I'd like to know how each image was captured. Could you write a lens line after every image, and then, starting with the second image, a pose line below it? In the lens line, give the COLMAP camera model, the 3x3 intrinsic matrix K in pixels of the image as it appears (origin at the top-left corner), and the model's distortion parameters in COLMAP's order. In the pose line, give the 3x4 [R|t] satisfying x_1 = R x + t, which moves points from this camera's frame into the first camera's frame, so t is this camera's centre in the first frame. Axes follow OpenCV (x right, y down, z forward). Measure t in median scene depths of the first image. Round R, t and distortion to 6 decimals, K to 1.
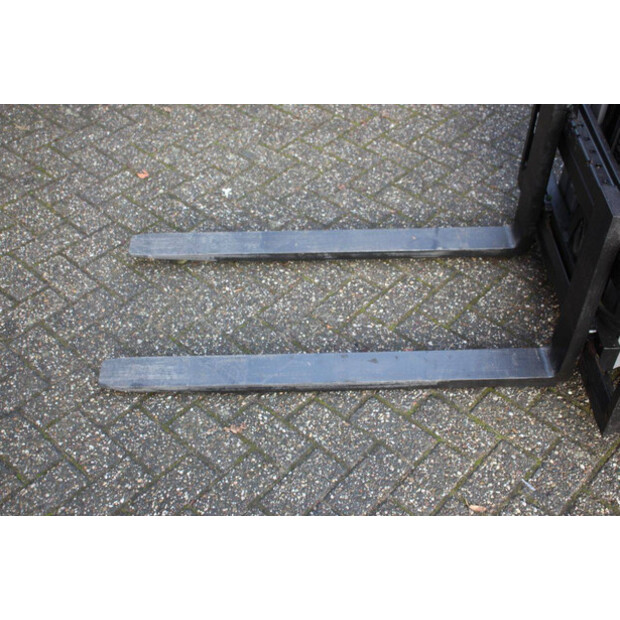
lens RADIAL K [[776.6, 0, 310.0], [0, 776.6, 310.0], [0, 0, 1]] dist [0.008320, 0.022904]
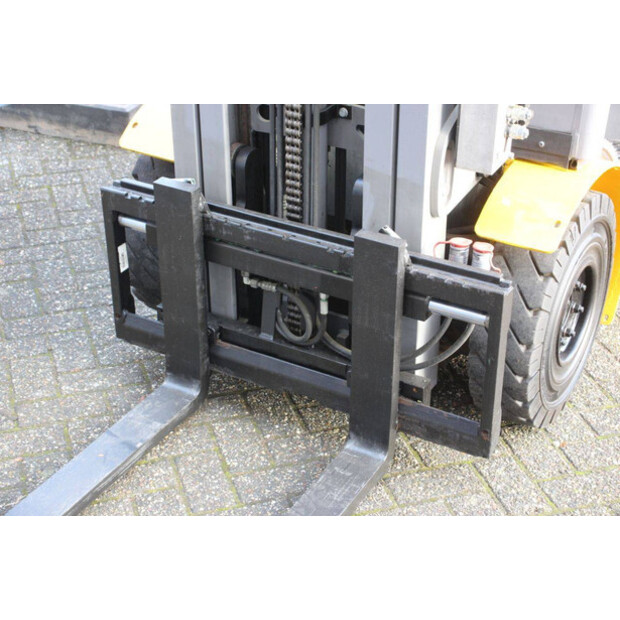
lens RADIAL K [[1190.2, 0, 310.0], [0, 1190.2, 310.0], [0, 0, 1]] dist [0.258514, -0.014104]
pose [[0.504270, -0.428334, 0.749828, -0.574077], [0.612797, 0.789289, 0.038761, -0.129153], [-0.608433, 0.439946, 0.660497, 0.086205]]
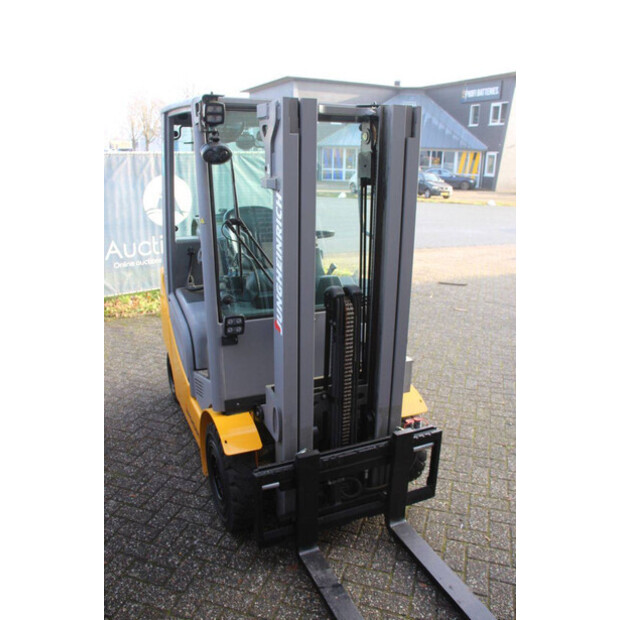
lens RADIAL K [[519.3, 0, 310.0], [0, 519.3, 310.0], [0, 0, 1]] dist [-0.173809, 0.157041]
pose [[-0.401147, -0.257399, 0.879106, -0.524464], [0.647393, 0.599291, 0.470884, -0.893745], [-0.648045, 0.758021, -0.073766, 0.736053]]
